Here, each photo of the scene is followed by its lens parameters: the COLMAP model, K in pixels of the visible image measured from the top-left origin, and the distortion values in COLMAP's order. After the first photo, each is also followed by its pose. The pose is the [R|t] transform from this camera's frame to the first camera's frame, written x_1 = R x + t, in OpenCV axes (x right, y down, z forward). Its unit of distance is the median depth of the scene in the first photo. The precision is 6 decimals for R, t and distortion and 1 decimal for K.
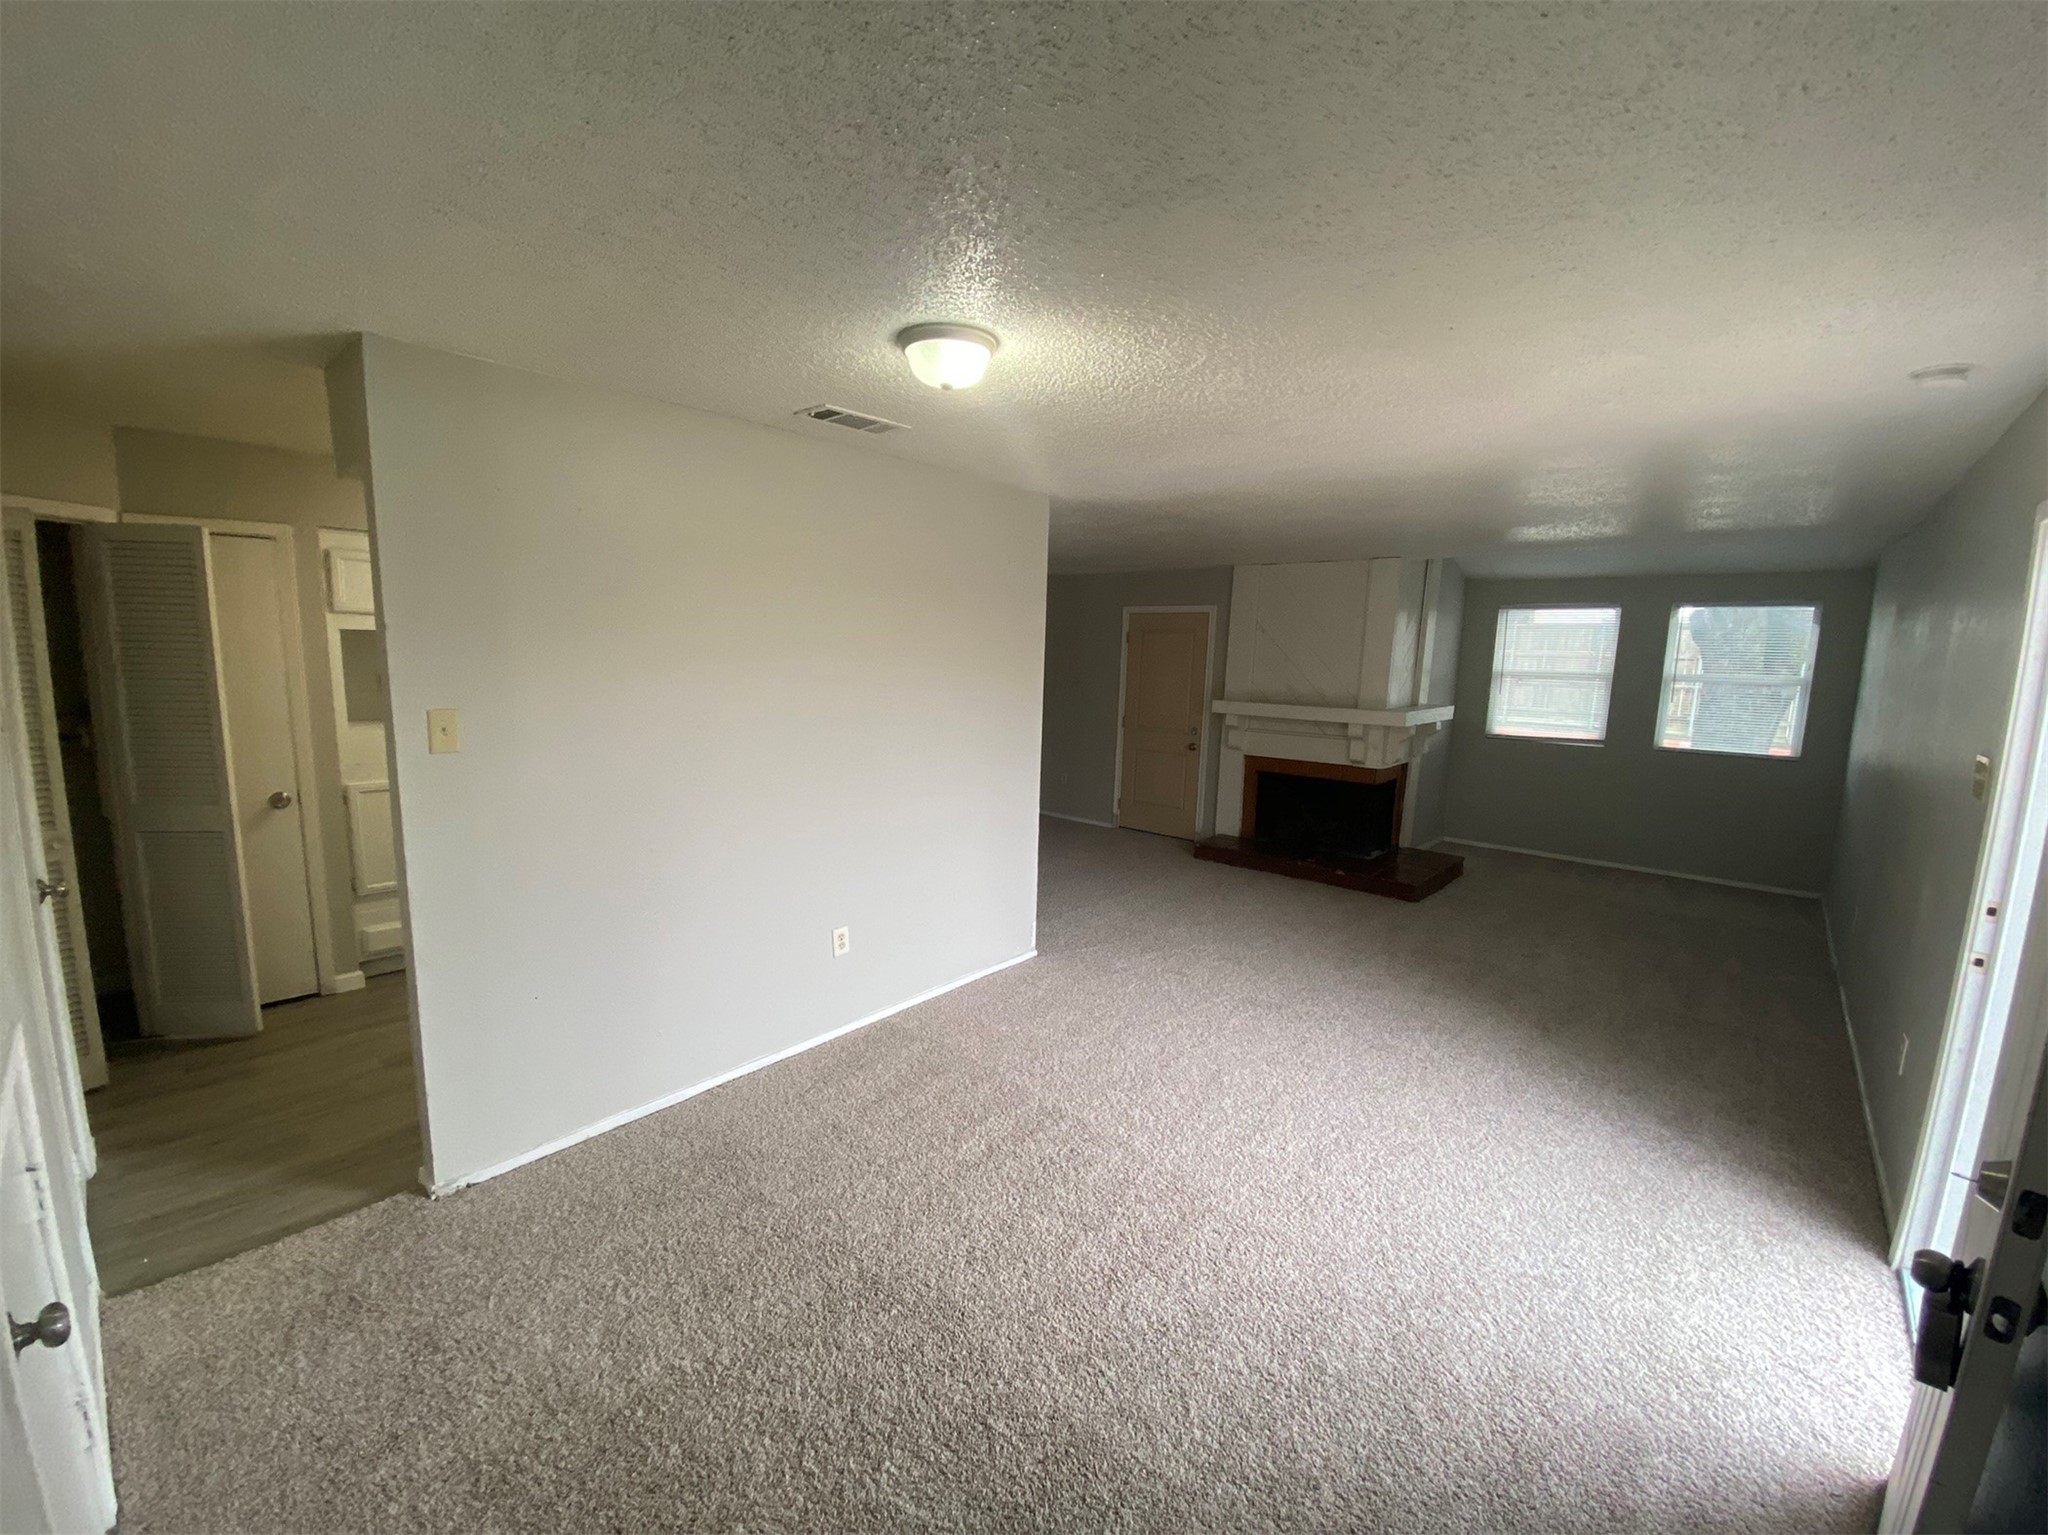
lens RADIAL K [[845.2, 0, 1027.6], [0, 845.2, 775.2], [0, 0, 1]] dist [-0.027072, -0.000428]
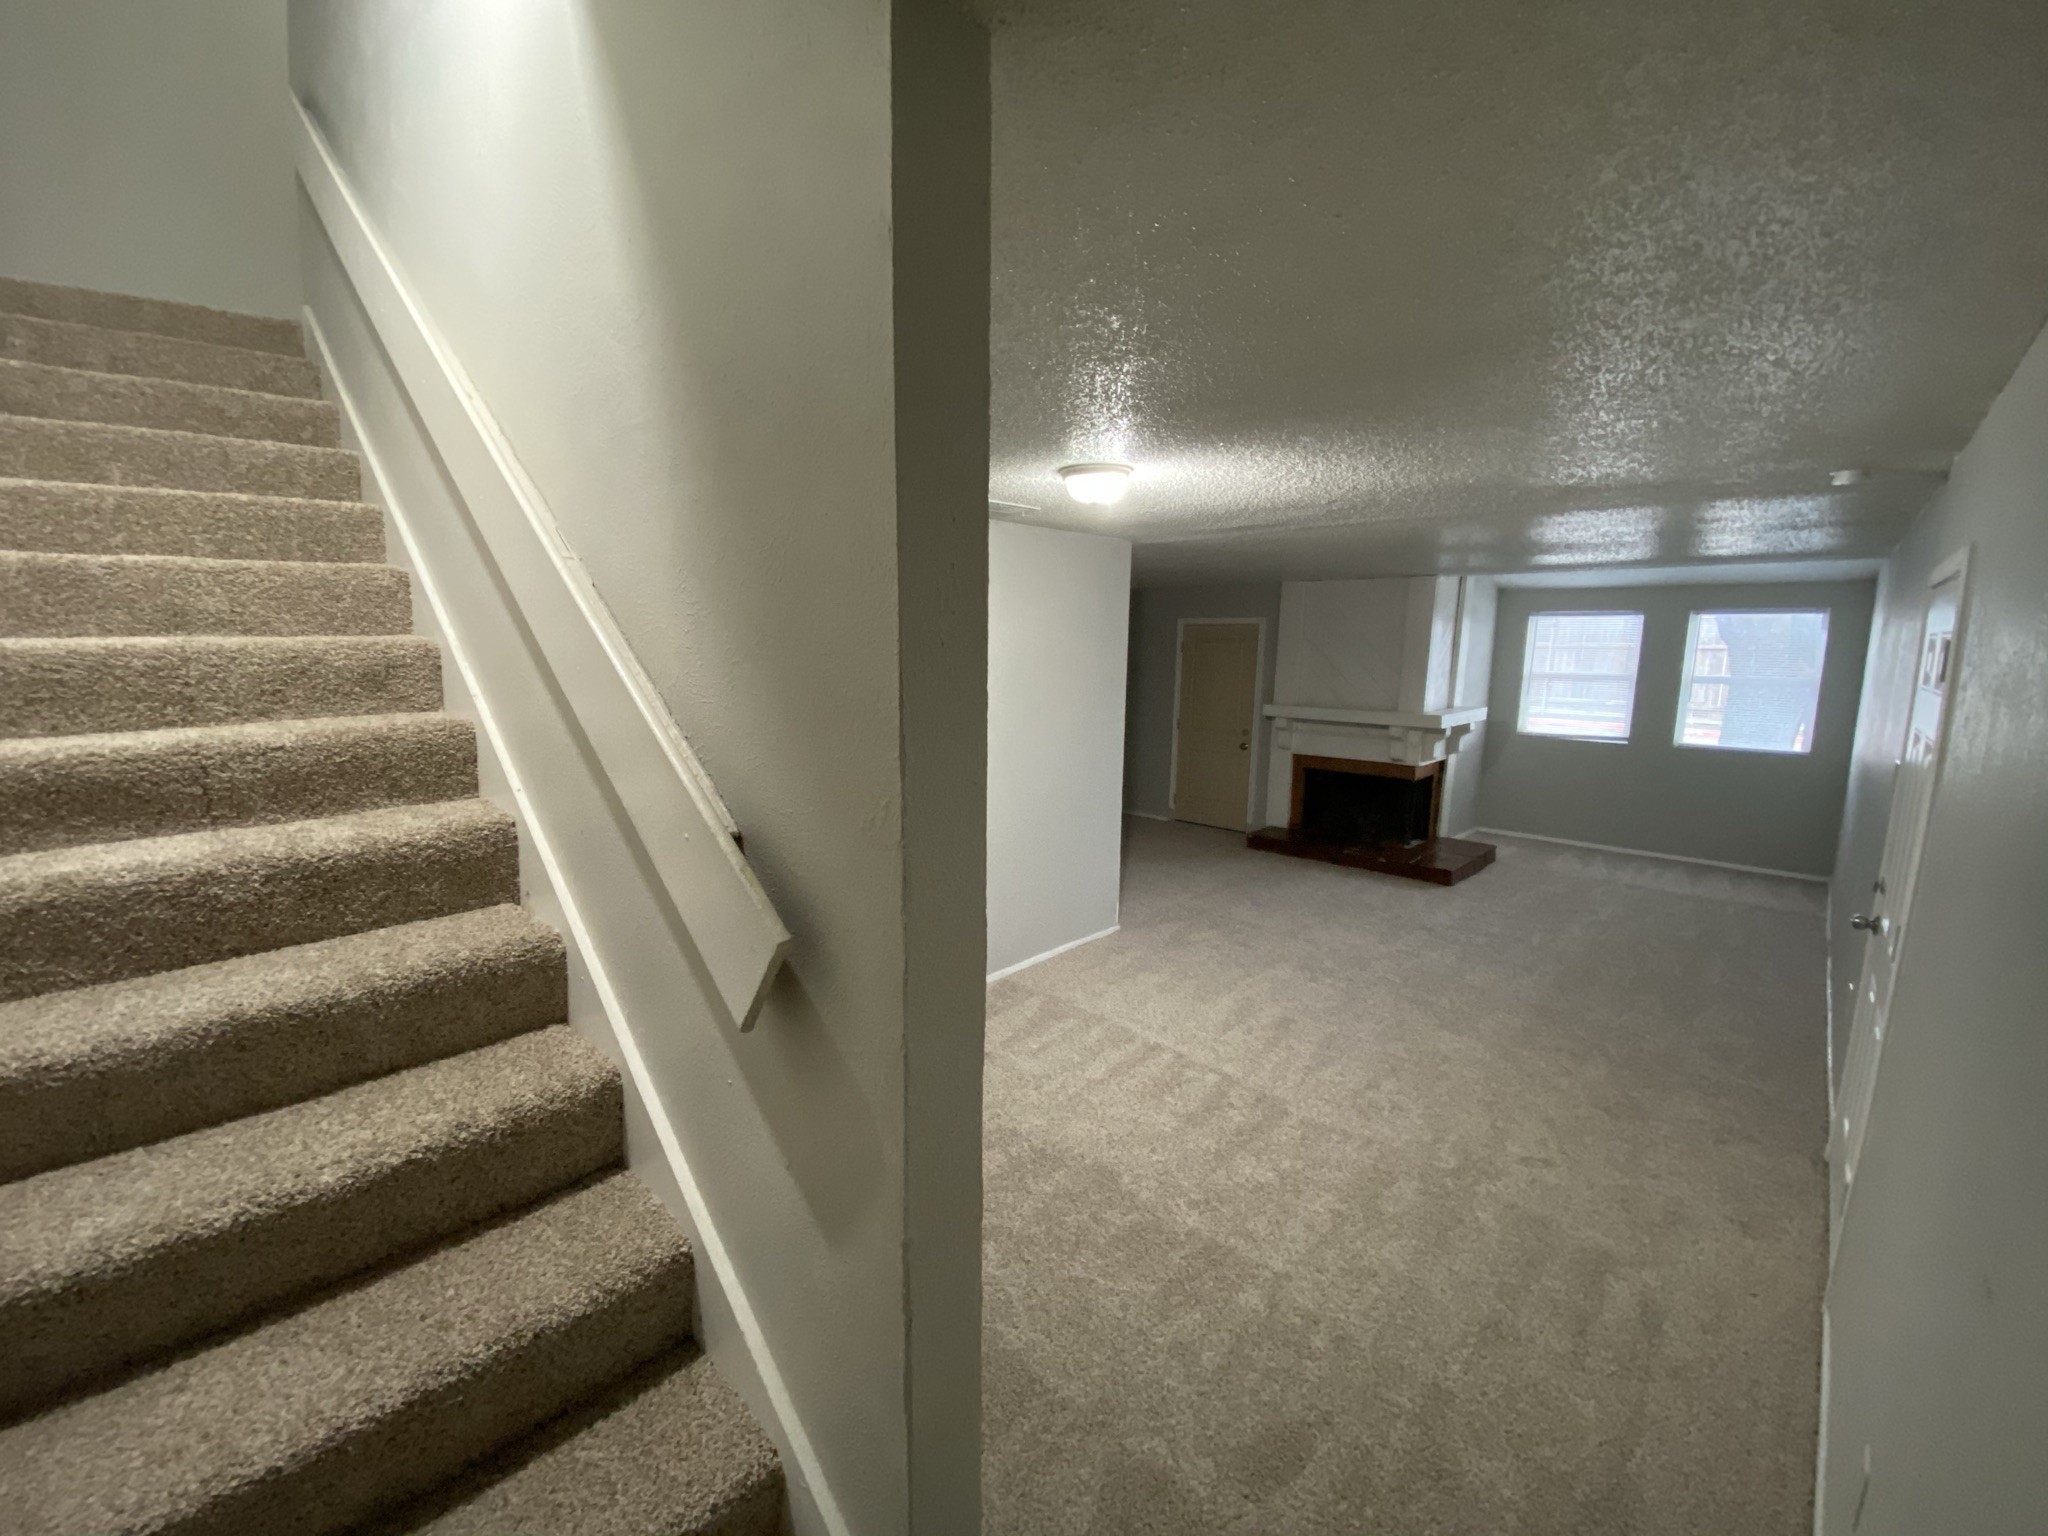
lens RADIAL K [[845.2, 0, 1017.2], [0, 845.2, 762.2], [0, 0, 1]] dist [-0.027072, -0.000428]
pose [[0.998683, -0.007368, -0.050774, -0.051177], [0.007021, 0.999951, -0.007010, -0.008701], [0.050823, 0.006644, 0.998686, -0.127935]]
